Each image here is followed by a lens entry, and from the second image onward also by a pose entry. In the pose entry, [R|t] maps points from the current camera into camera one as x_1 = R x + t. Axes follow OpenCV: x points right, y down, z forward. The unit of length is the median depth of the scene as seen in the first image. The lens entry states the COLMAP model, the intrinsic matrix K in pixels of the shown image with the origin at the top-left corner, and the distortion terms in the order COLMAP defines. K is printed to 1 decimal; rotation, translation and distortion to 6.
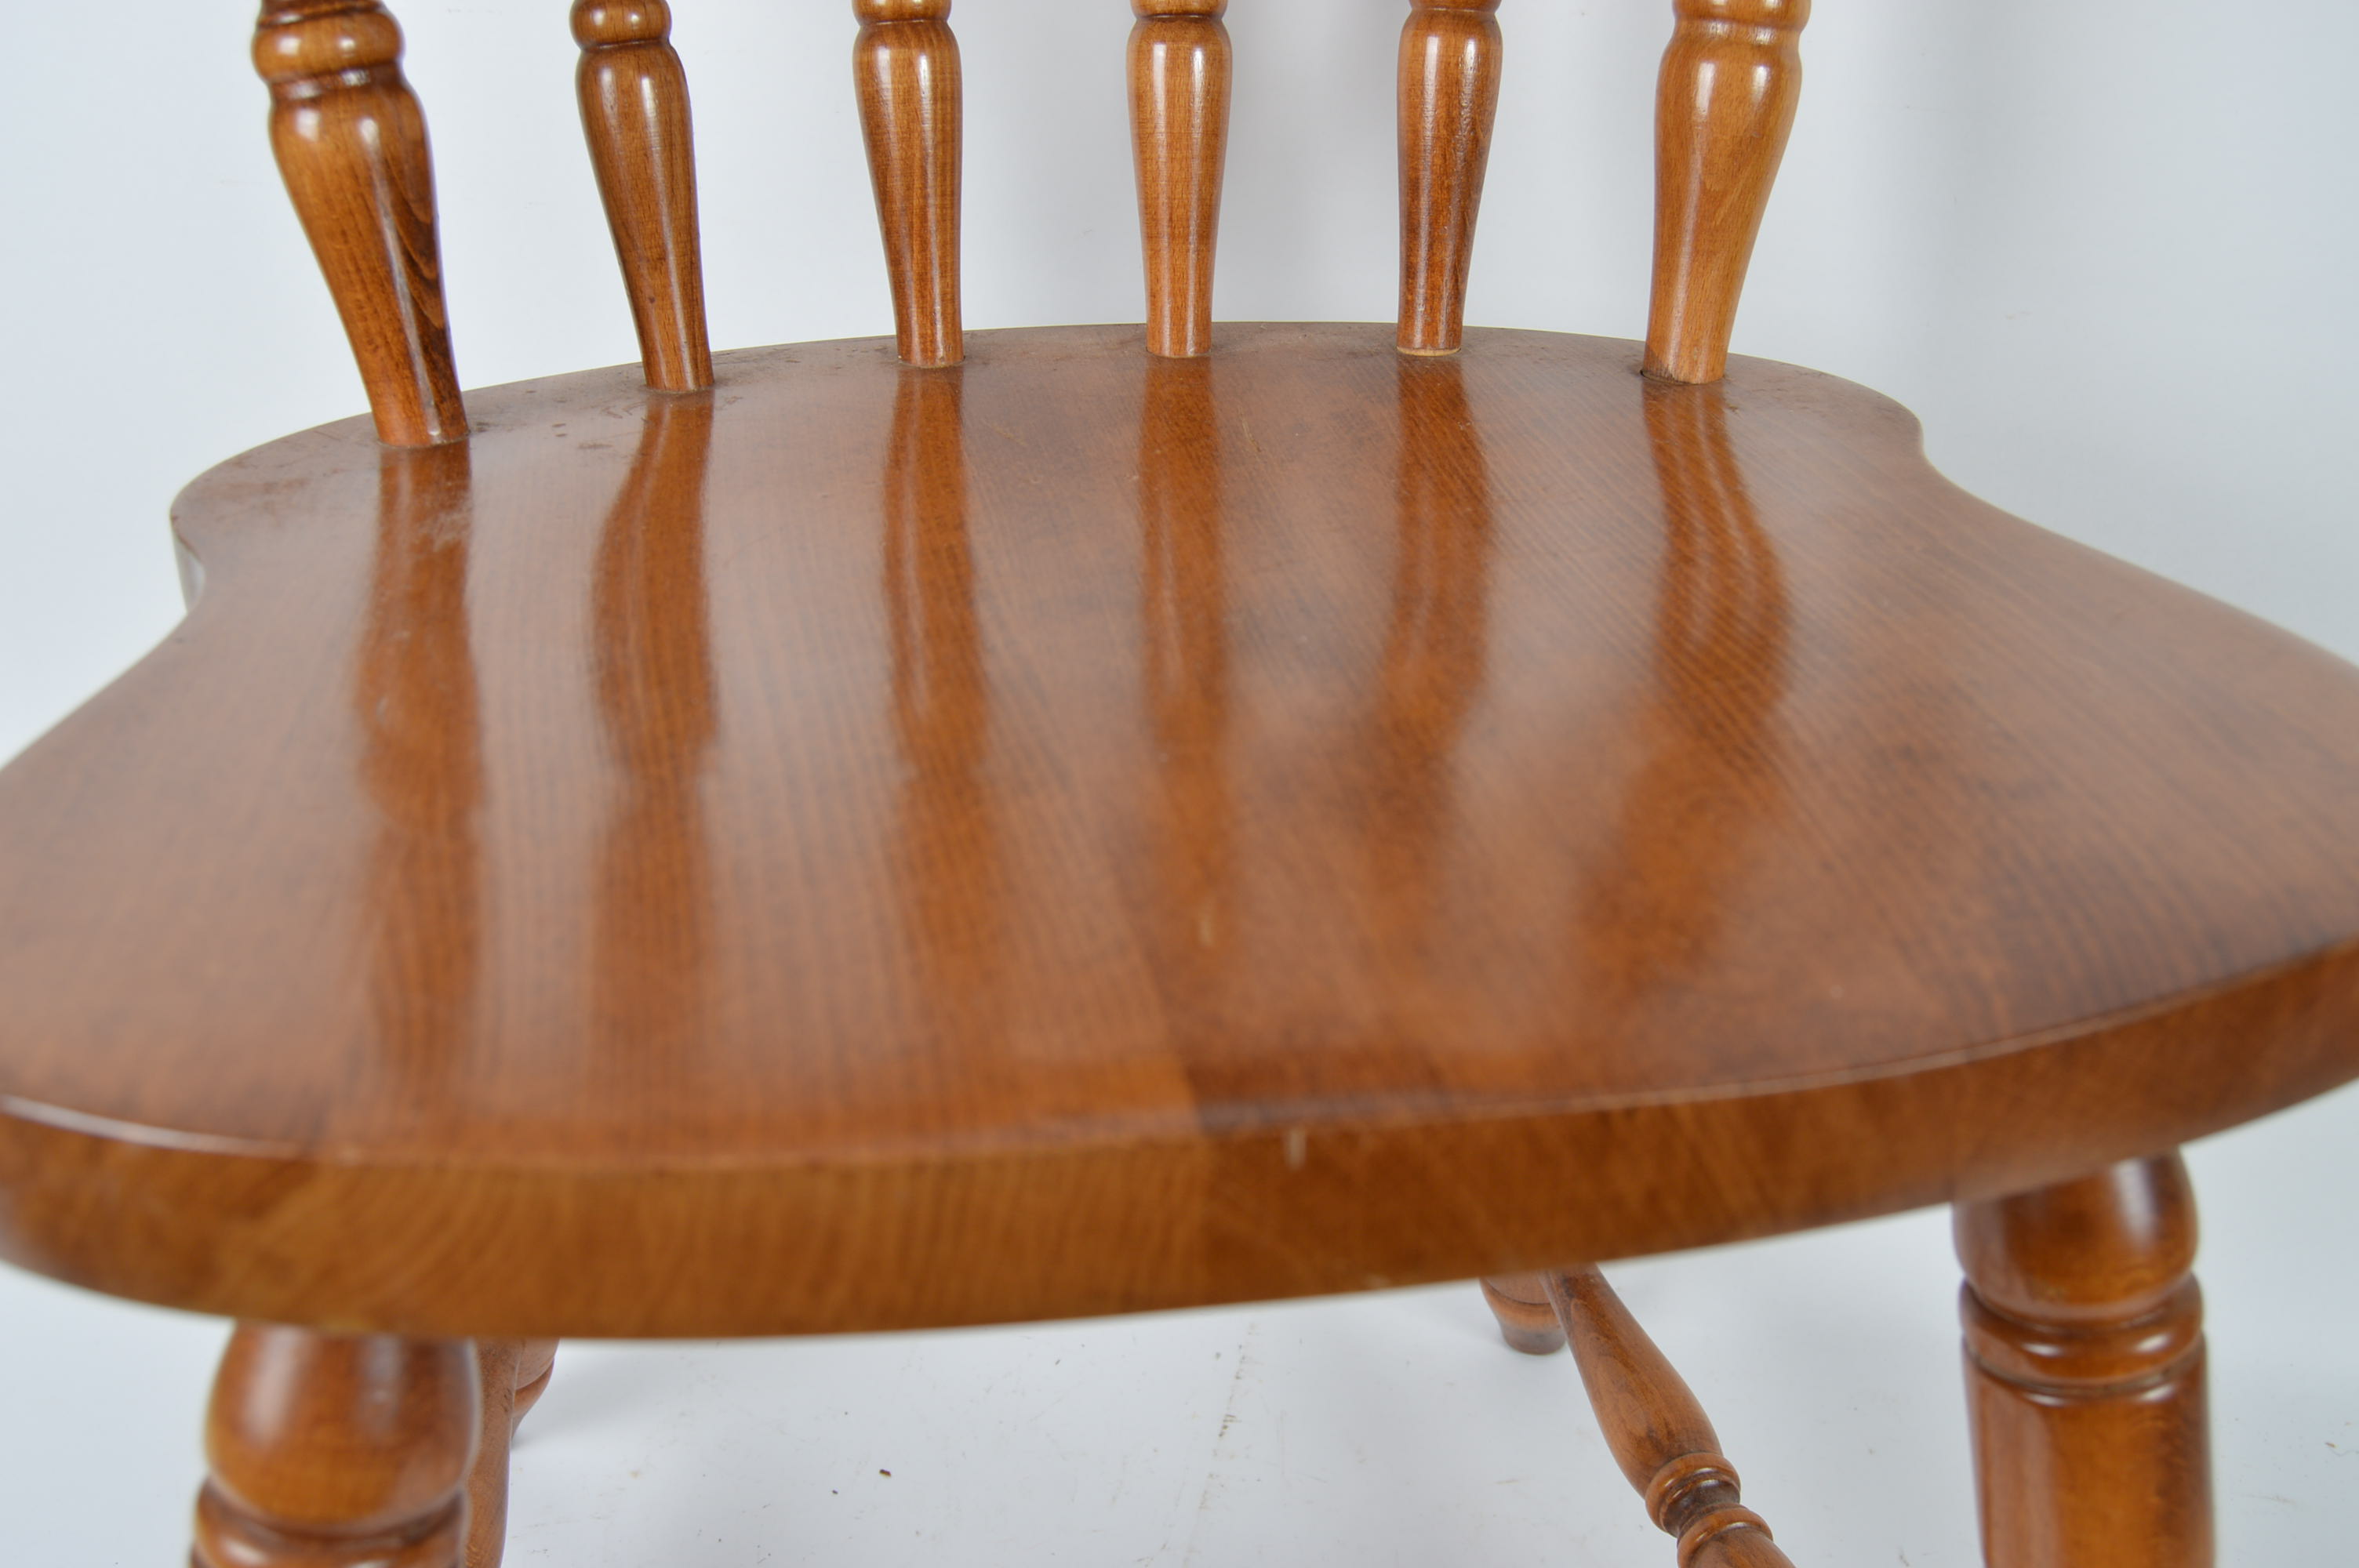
lens RADIAL K [[2378.6, 0, 1174.8], [0, 2378.6, 772.6], [0, 0, 1]] dist [-0.064723, 0.000000]
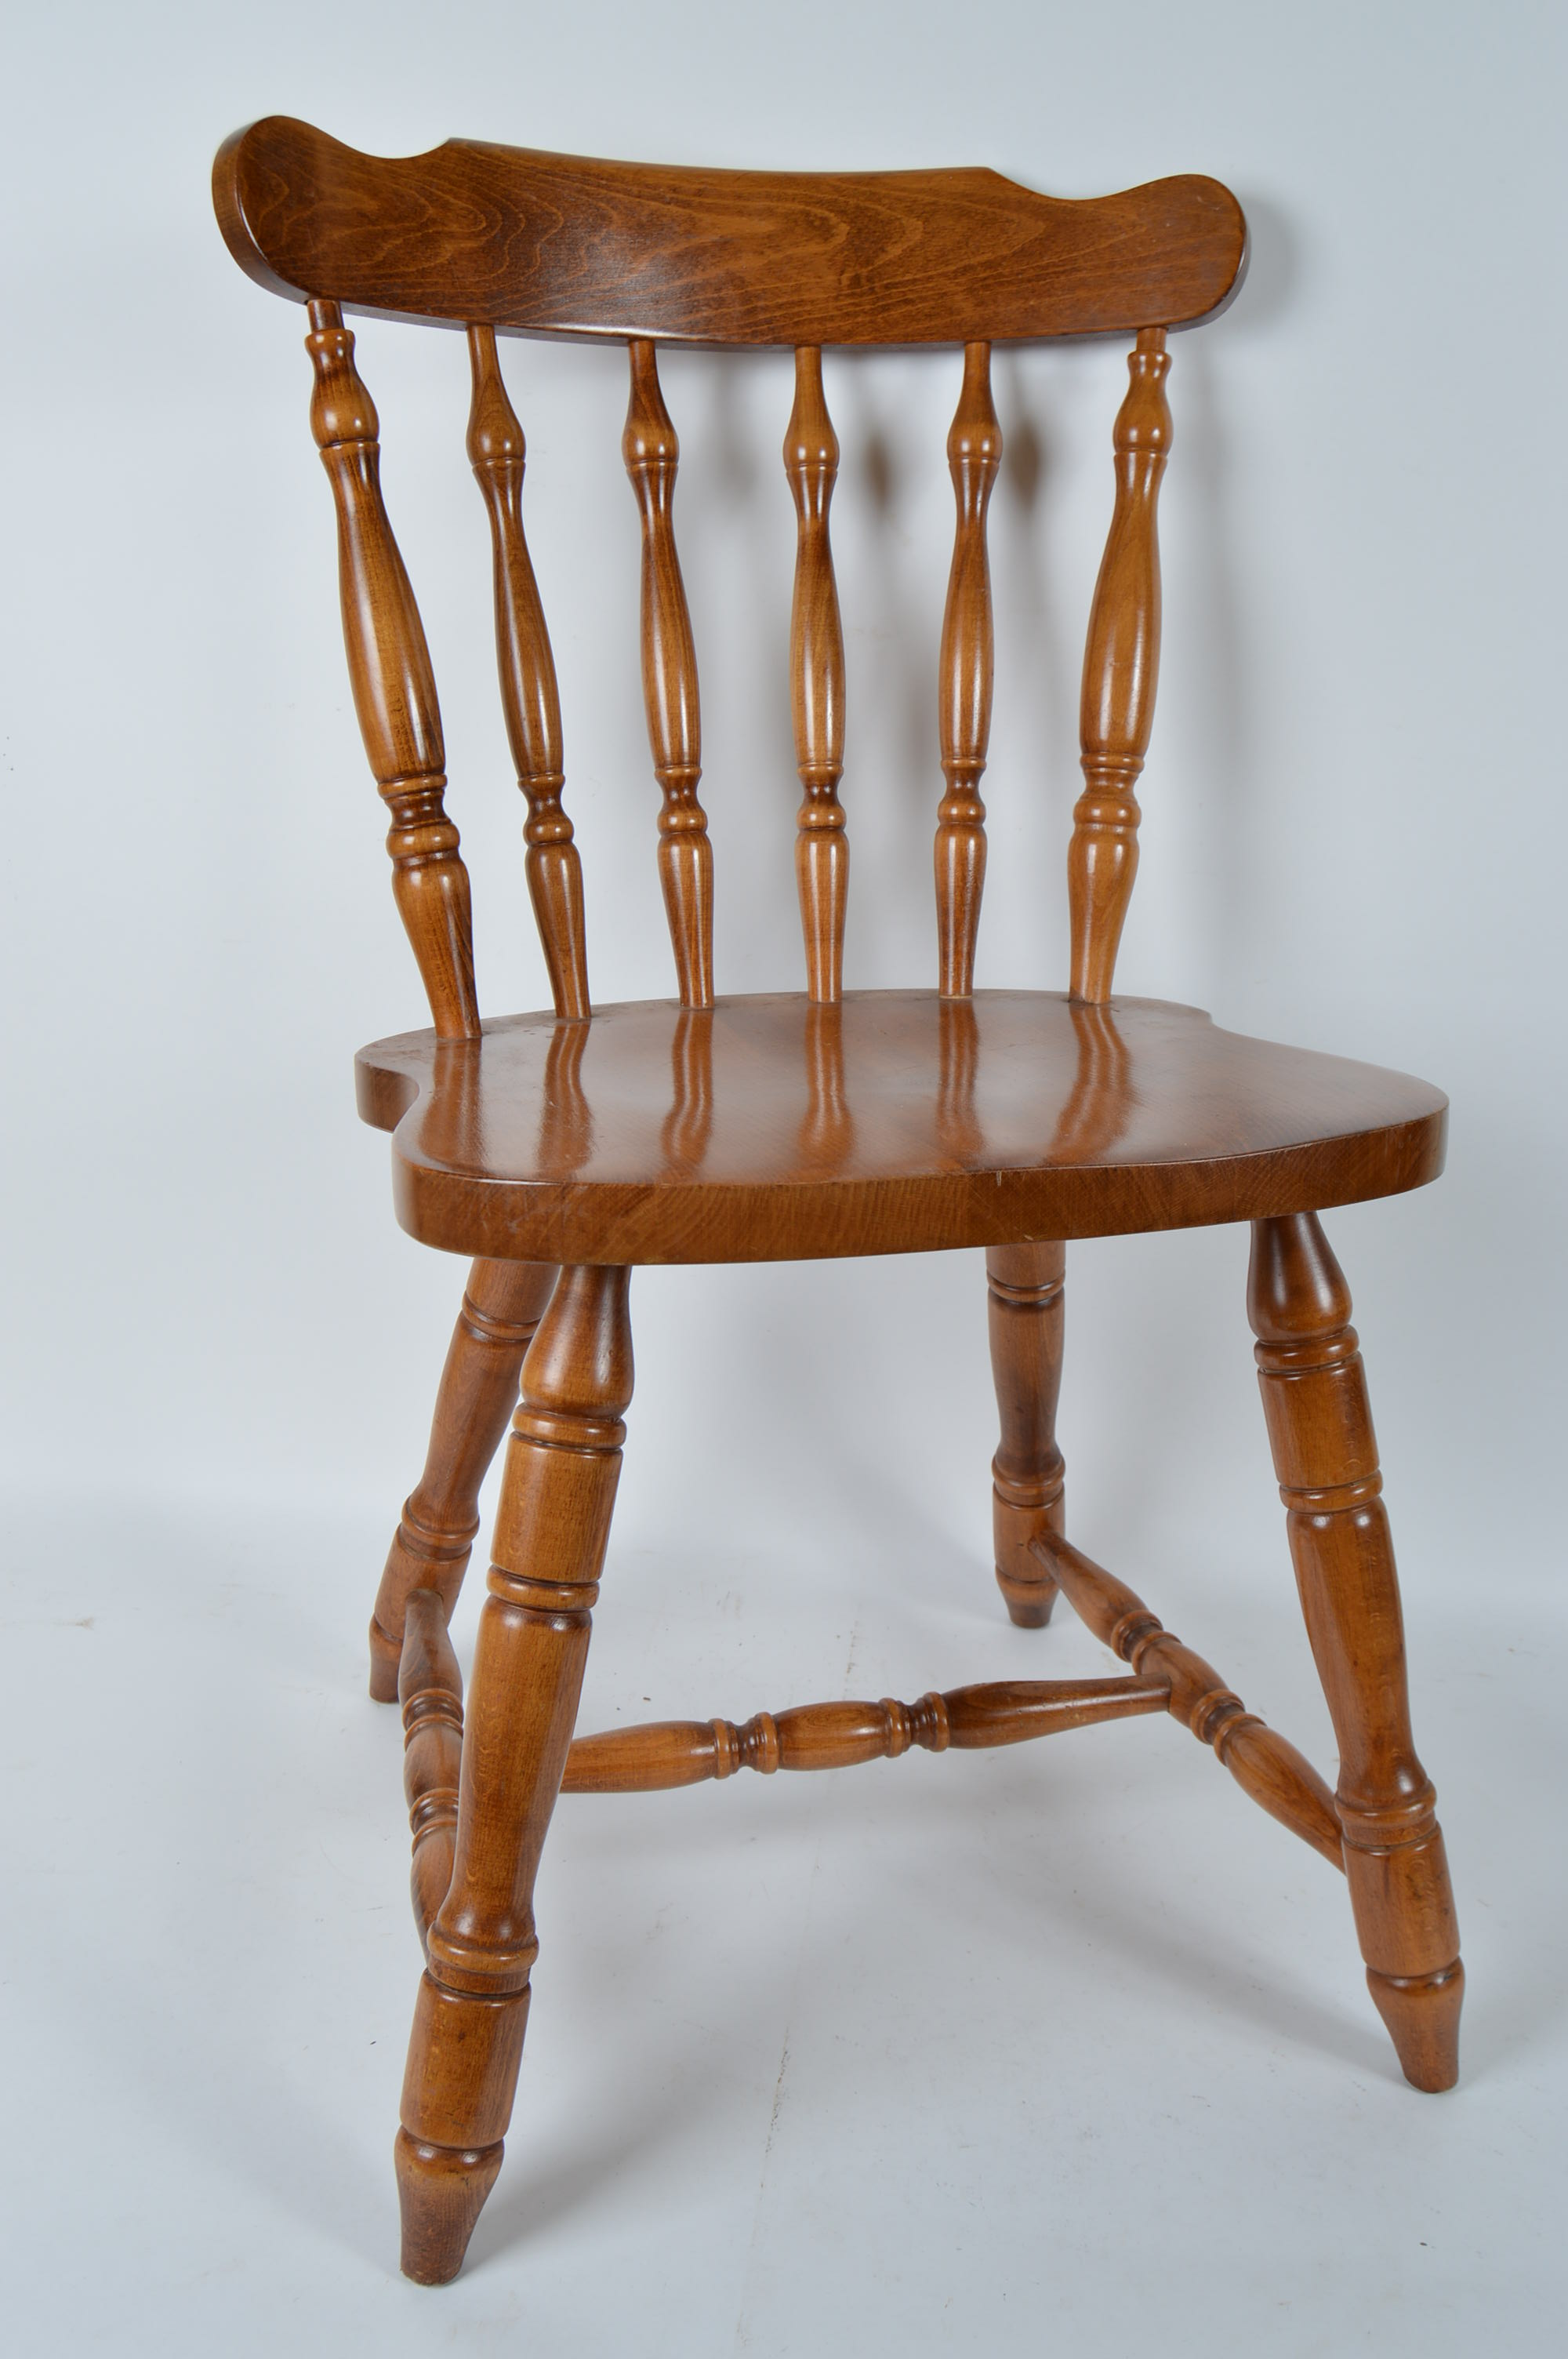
lens RADIAL K [[2124.8, 0, 777.1], [0, 2124.8, 1198.9], [0, 0, 1]] dist [-0.075798, -0.001270]
pose [[0.995612, -0.030807, 0.088361, -0.206032], [0.045485, 0.984521, -0.169259, 0.283283], [-0.081779, 0.172535, 0.981603, -0.681546]]
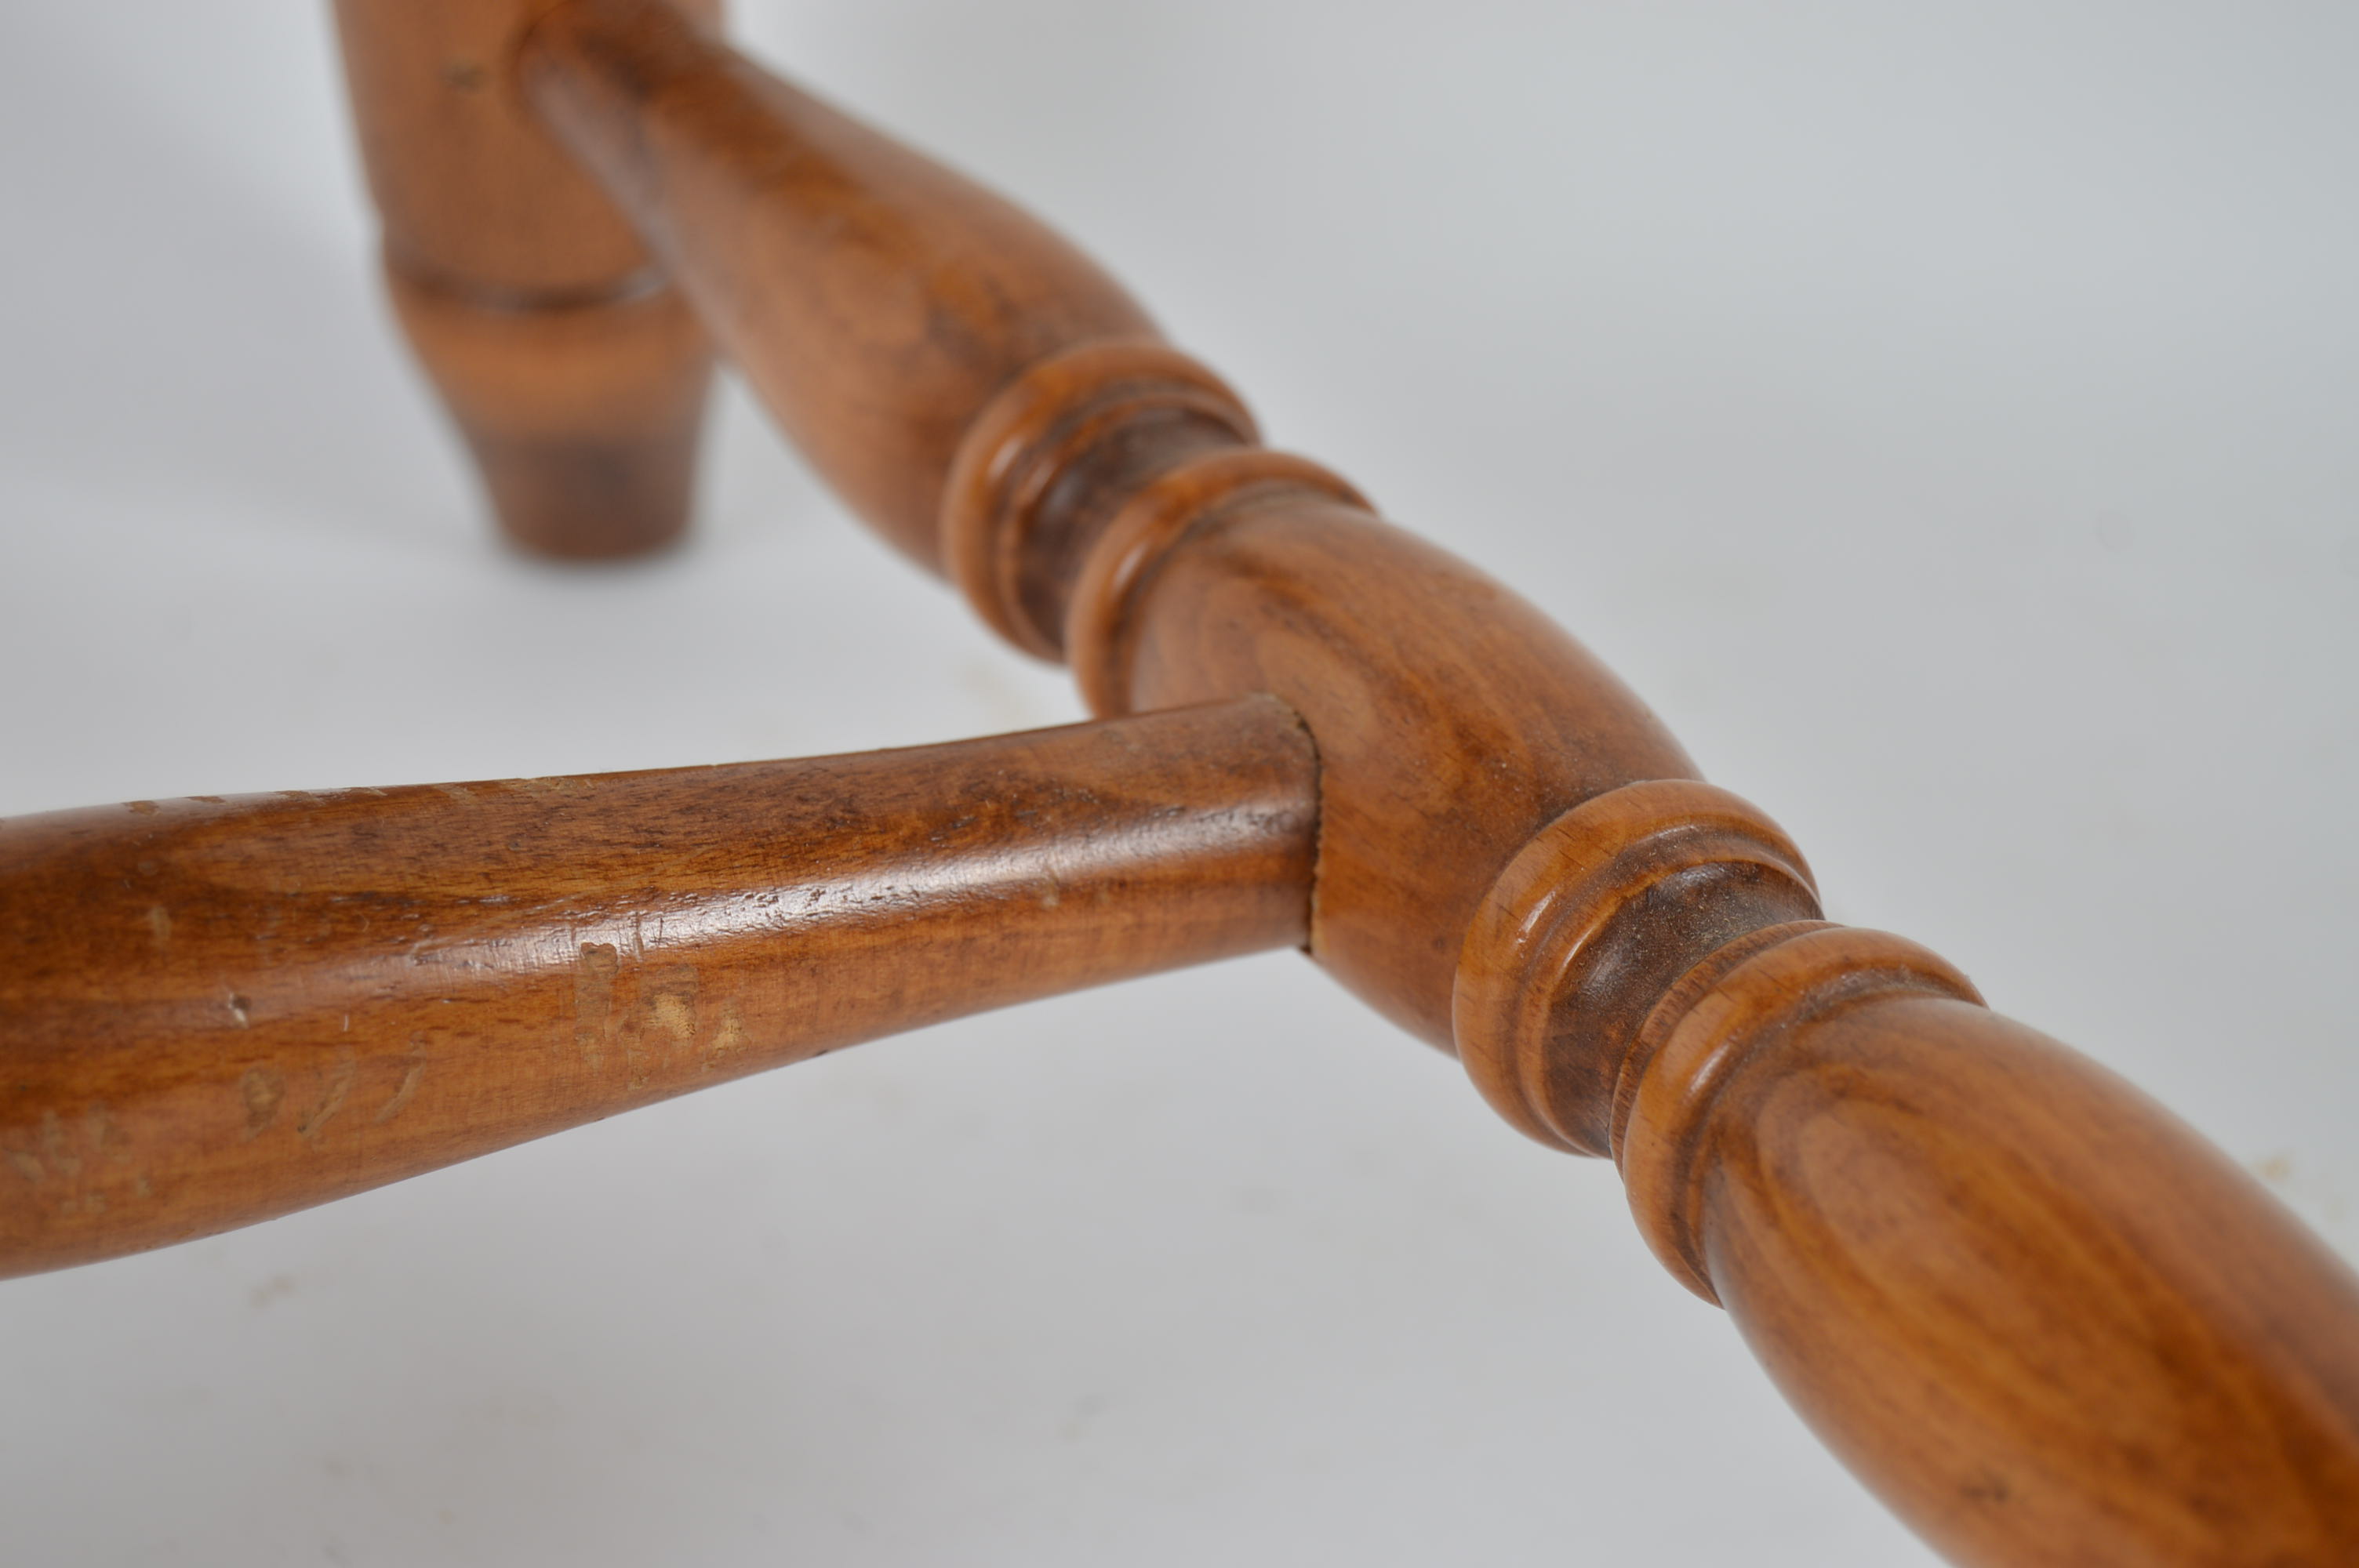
lens RADIAL K [[5640.5, 0, 1179.2], [0, 5640.5, 781.9], [0, 0, 1]] dist [-0.875842, 0.000000]
pose [[0.966951, -0.106163, 0.231807, 0.081127], [0.098551, 0.994150, 0.044208, 0.366794], [-0.235144, -0.019903, 0.971757, 0.398181]]
